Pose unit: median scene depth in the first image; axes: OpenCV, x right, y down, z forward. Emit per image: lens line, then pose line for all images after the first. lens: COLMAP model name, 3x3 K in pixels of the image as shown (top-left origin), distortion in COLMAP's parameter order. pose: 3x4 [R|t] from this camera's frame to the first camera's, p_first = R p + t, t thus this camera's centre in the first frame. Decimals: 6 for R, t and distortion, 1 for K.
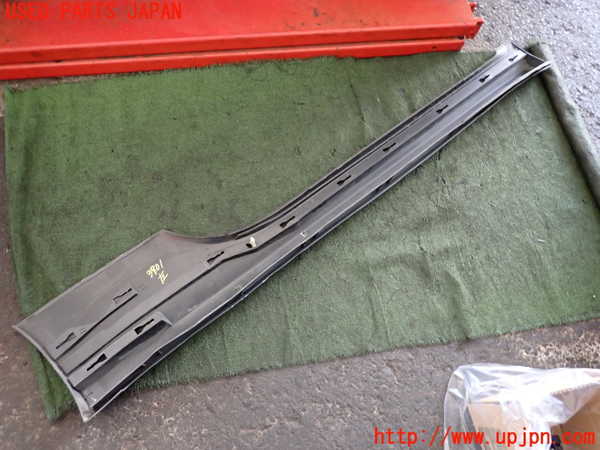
lens RADIAL K [[442.7, 0, 300.0], [0, 442.7, 225.0], [0, 0, 1]] dist [0.004876, -0.003955]
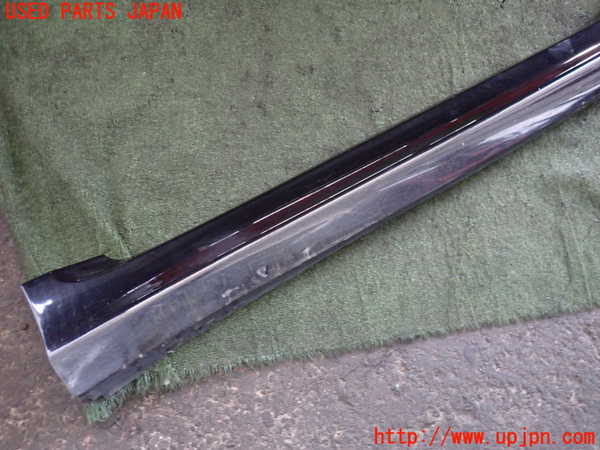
lens RADIAL K [[442.7, 0, 300.0], [0, 442.7, 225.0], [0, 0, 1]] dist [0.004876, -0.003955]
pose [[0.991783, 0.044161, 0.120065, -0.308473], [-0.066606, 0.979540, 0.189910, 0.053189], [-0.109222, -0.196346, 0.974432, 0.393569]]
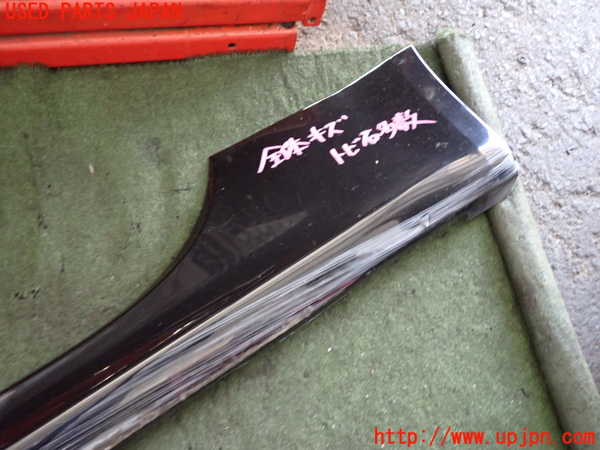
lens RADIAL K [[442.7, 0, 300.0], [0, 442.7, 225.0], [0, 0, 1]] dist [0.004876, -0.003955]
pose [[0.995997, -0.019806, 0.087168, 0.414014], [0.012062, 0.996004, 0.088485, -0.316024], [-0.088572, -0.087079, 0.992256, 0.644728]]
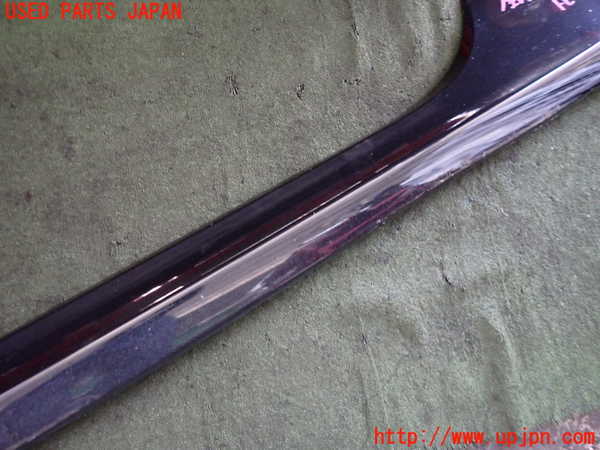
lens RADIAL K [[442.7, 0, 300.0], [0, 442.7, 225.0], [0, 0, 1]] dist [0.004876, -0.003955]
pose [[0.986966, 0.017901, 0.159929, -0.008263], [-0.049256, 0.979701, 0.194319, -0.122674], [-0.153204, -0.199664, 0.967813, 0.506096]]
